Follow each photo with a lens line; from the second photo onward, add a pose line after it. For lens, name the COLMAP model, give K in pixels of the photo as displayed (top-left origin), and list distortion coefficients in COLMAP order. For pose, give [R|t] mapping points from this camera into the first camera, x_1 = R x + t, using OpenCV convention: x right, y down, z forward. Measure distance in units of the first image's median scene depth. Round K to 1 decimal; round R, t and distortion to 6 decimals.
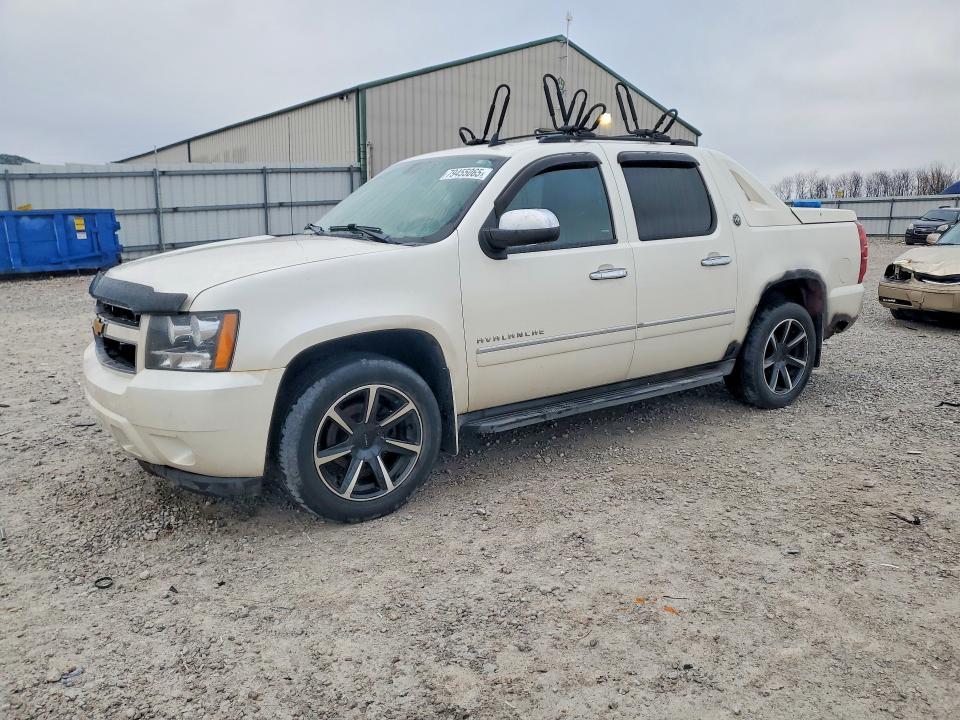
lens RADIAL K [[756.6, 0, 473.1], [0, 756.6, 361.1], [0, 0, 1]] dist [0.028894, 0.000188]
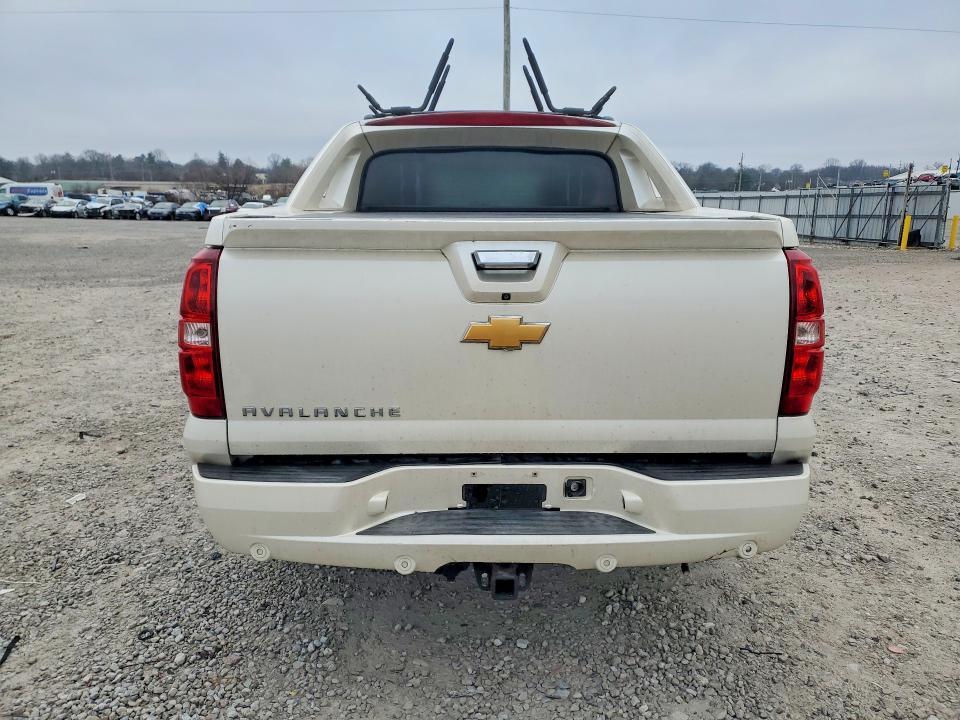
lens RADIAL K [[741.8, 0, 480.0], [0, 741.8, 360.0], [0, 0, 1]] dist [0.009100, 0.004121]
pose [[-0.566926, 0.179973, -0.803868, 0.861112], [-0.152283, 0.936127, 0.316981, -0.318133], [0.809570, 0.302121, -0.503308, 1.555412]]
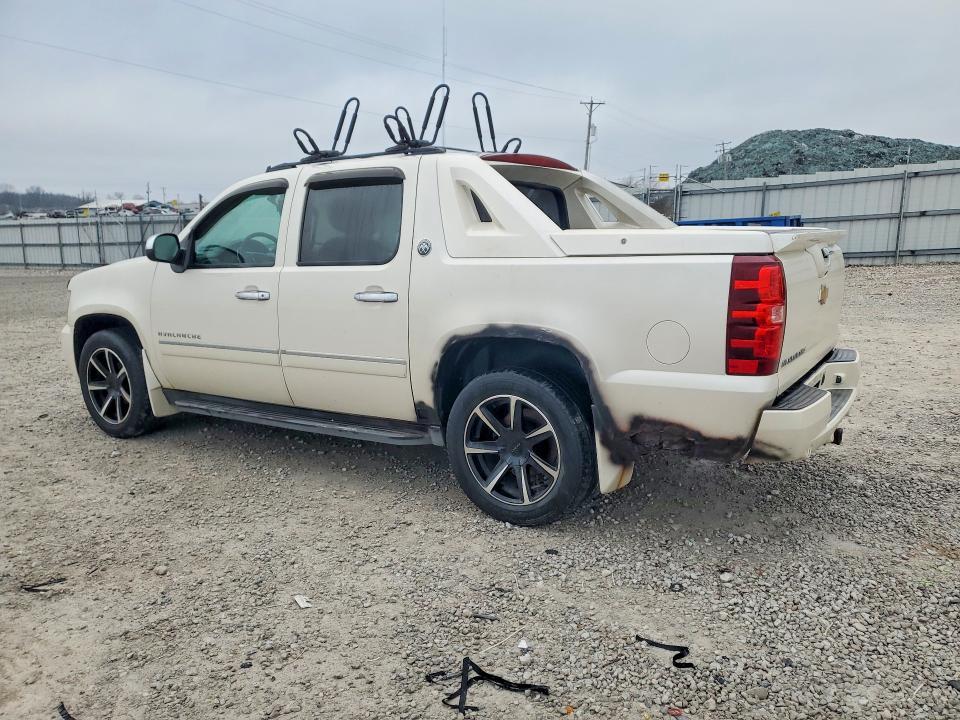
lens RADIAL K [[756.6, 0, 473.1], [0, 756.6, 361.1], [0, 0, 1]] dist [0.028894, 0.000188]
pose [[0.371940, 0.167749, -0.912973, 1.086819], [-0.168302, 0.979421, 0.111393, -0.167068], [0.912872, 0.112223, 0.392519, 0.757807]]
